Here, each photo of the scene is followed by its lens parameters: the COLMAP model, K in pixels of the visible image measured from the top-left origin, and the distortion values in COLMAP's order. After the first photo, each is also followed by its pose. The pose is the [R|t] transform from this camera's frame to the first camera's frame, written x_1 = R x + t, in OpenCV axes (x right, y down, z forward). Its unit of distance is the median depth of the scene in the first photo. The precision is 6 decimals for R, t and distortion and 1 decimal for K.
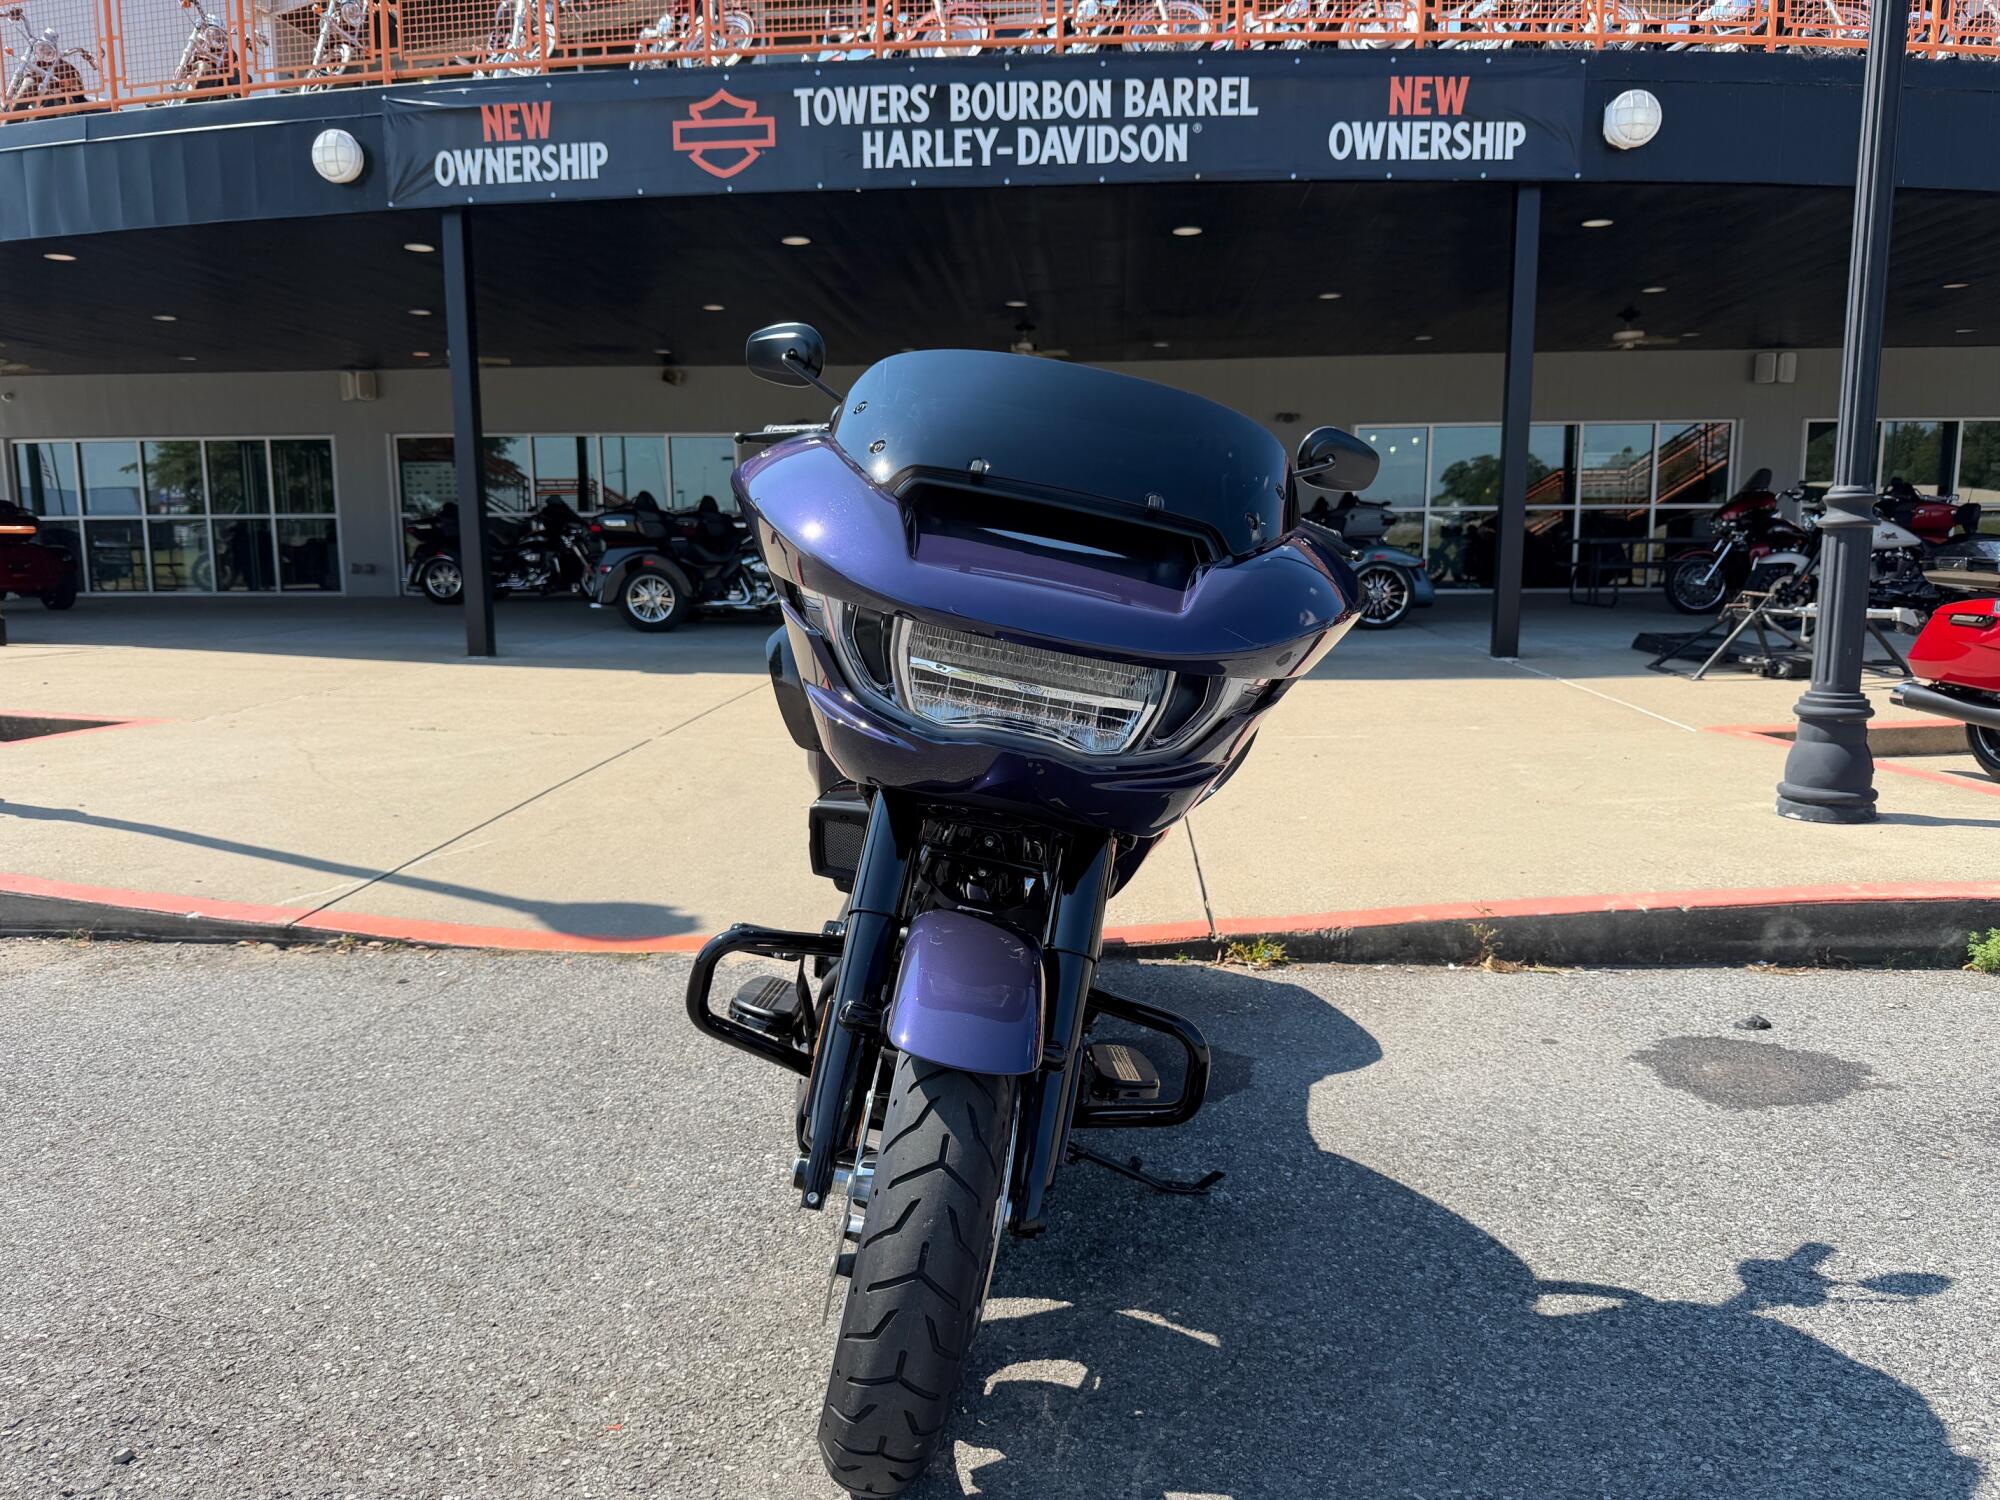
lens RADIAL K [[1361.1, 0, 998.7], [0, 1361.1, 814.5], [0, 0, 1]] dist [-0.030070, 0.006405]
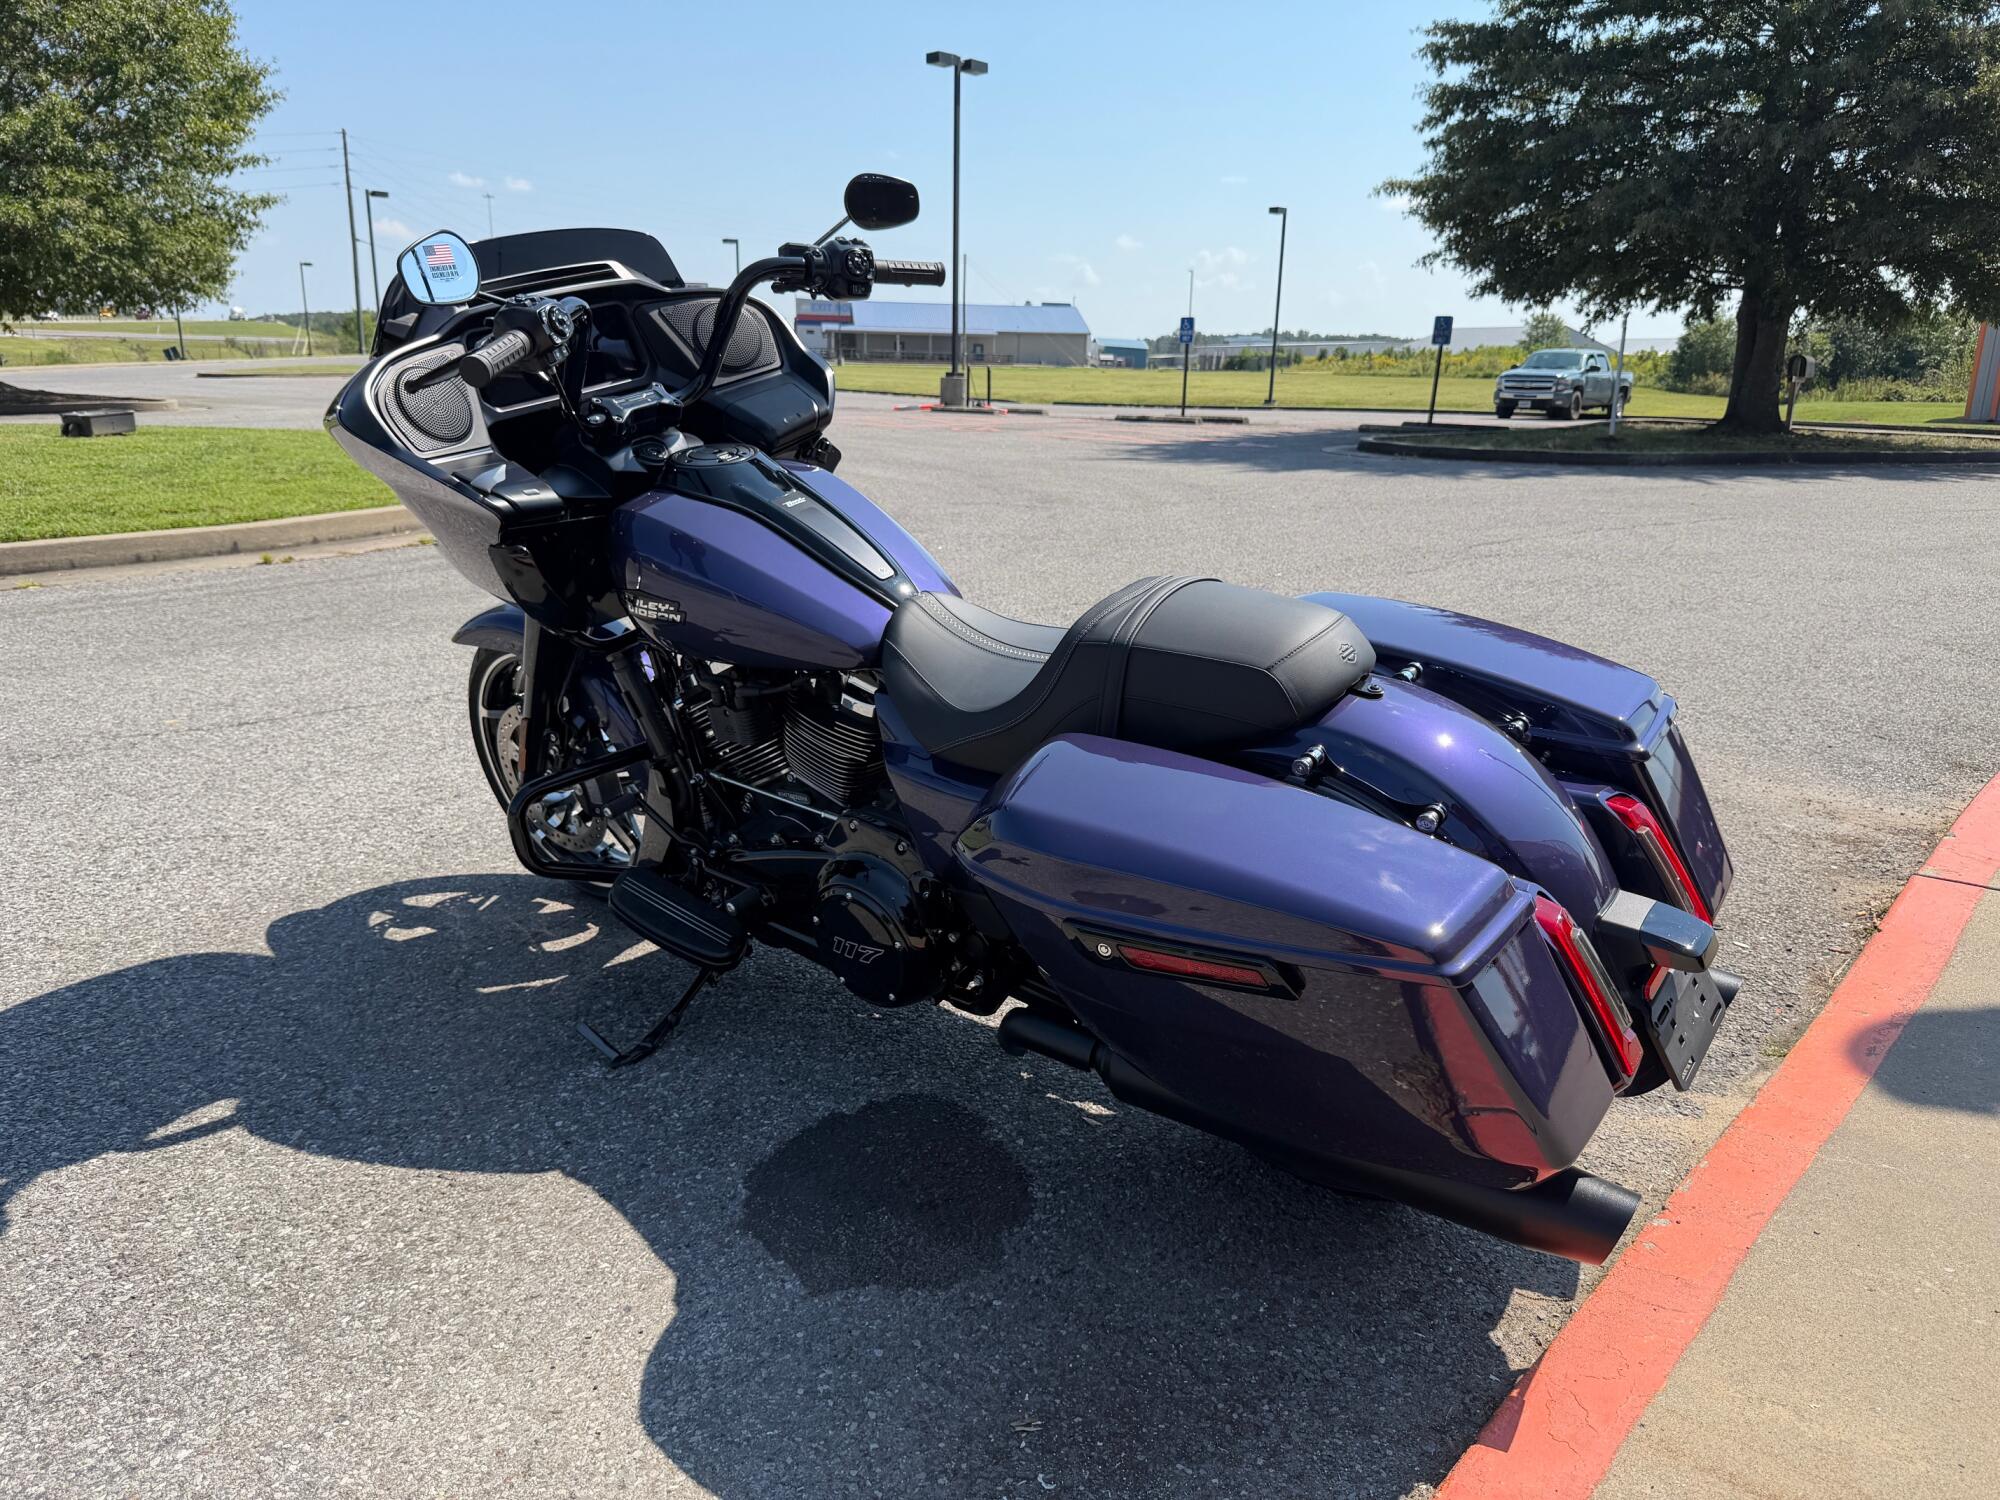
lens RADIAL K [[1403.8, 0, 1022.9], [0, 1403.8, 741.4], [0, 0, 1]] dist [0.026465, -0.037081]
pose [[-0.590266, 0.198523, -0.782416, 0.154503], [-0.166525, 0.918488, 0.358678, -0.073627], [0.789845, 0.342007, -0.509093, 0.357668]]
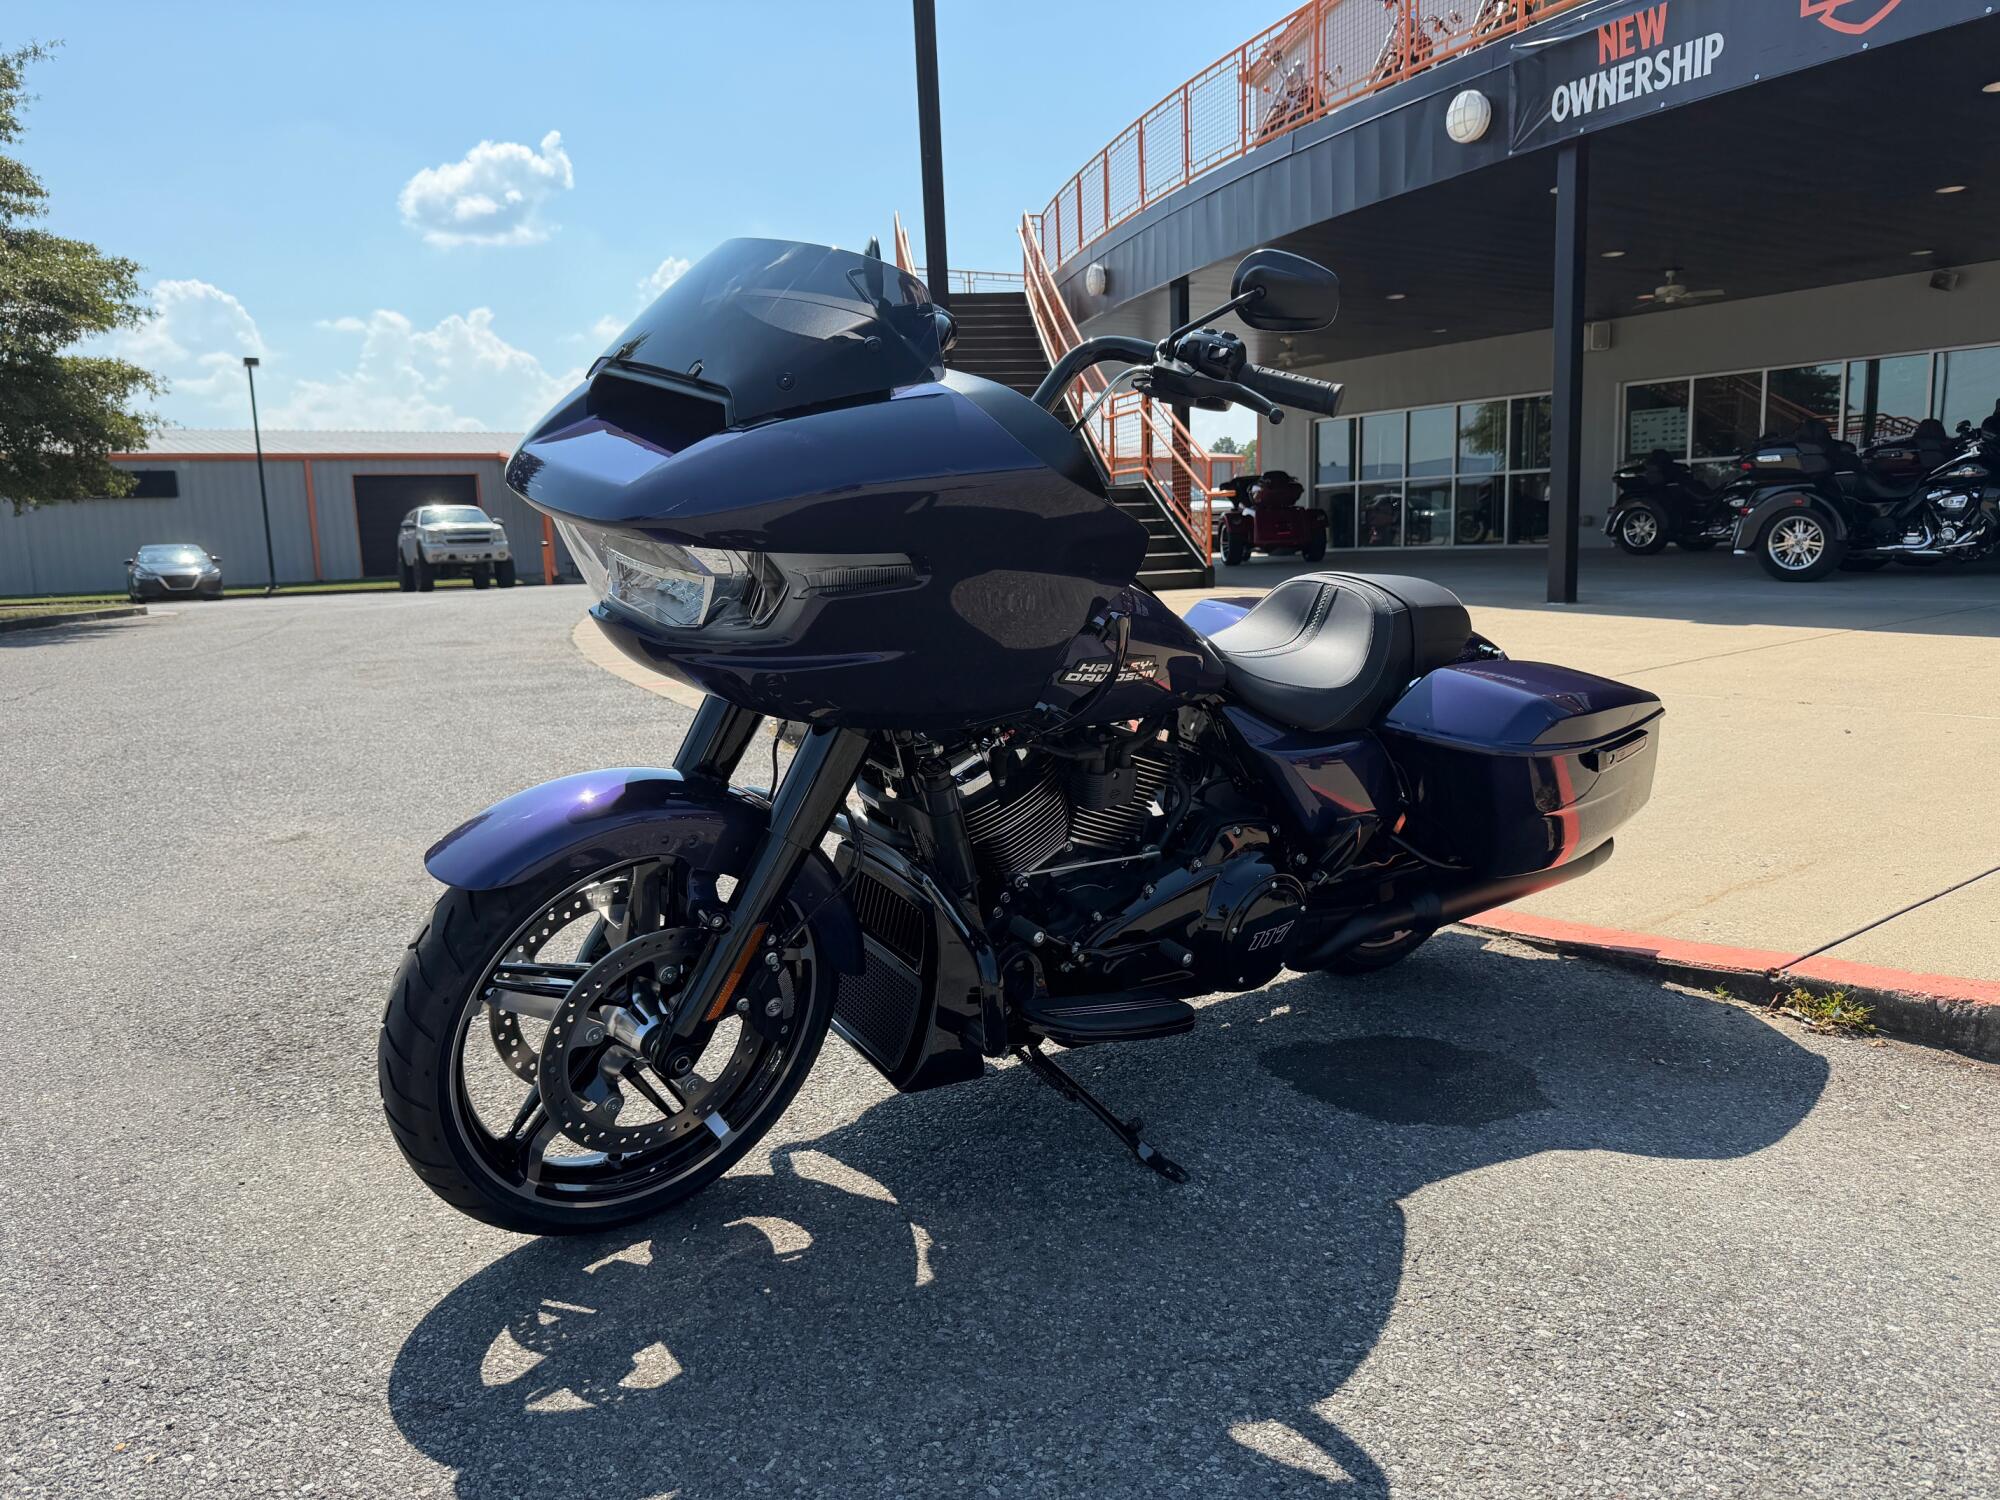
lens RADIAL K [[1396.3, 0, 1000.0], [0, 1396.3, 750.0], [0, 0, 1]] dist [0.001944, -0.007194]
pose [[0.635572, 0.098725, -0.765704, 0.157343], [-0.112523, 0.993045, 0.034637, -0.002782], [0.763798, 0.064145, 0.642260, 0.069405]]
